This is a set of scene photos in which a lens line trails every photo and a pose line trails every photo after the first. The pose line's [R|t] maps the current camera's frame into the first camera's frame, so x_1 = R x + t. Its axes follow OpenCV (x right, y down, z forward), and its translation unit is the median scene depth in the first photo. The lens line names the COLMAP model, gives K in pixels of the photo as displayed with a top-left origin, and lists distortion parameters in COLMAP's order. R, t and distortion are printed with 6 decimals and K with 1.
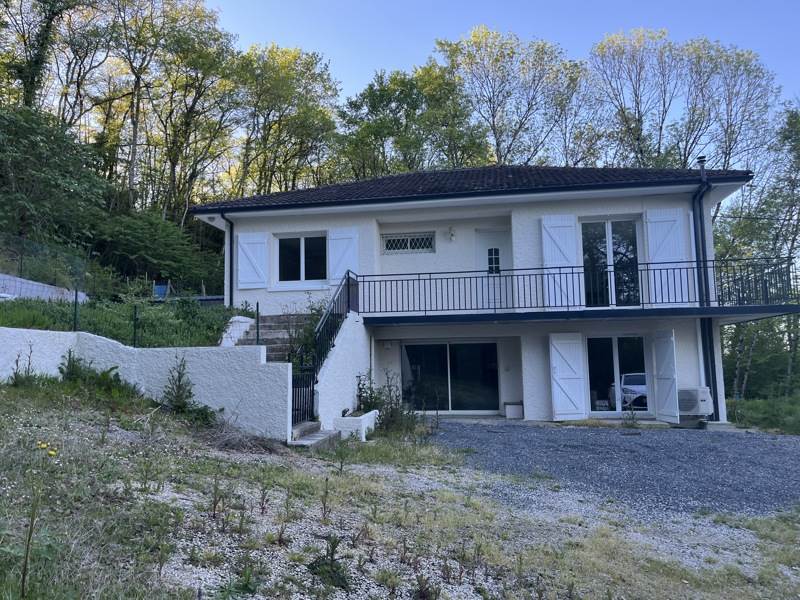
lens RADIAL K [[624.6, 0, 404.5], [0, 624.6, 301.4], [0, 0, 1]] dist [0.071450, -0.000032]
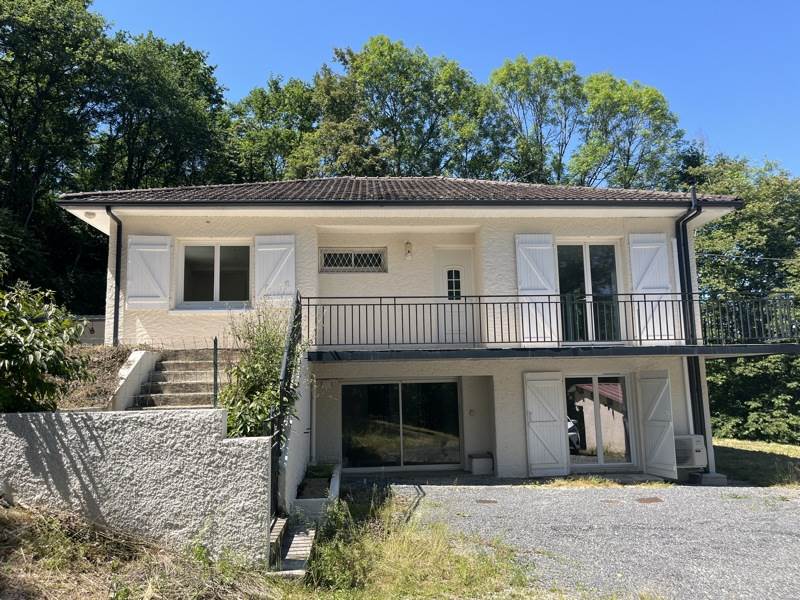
lens RADIAL K [[624.6, 0, 404.5], [0, 624.6, 301.4], [0, 0, 1]] dist [0.071450, -0.000032]
pose [[0.975988, 0.031370, 0.215554, -0.110948], [-0.022306, 0.998767, -0.044351, -0.003775], [-0.216679, 0.038478, 0.975484, 0.202725]]
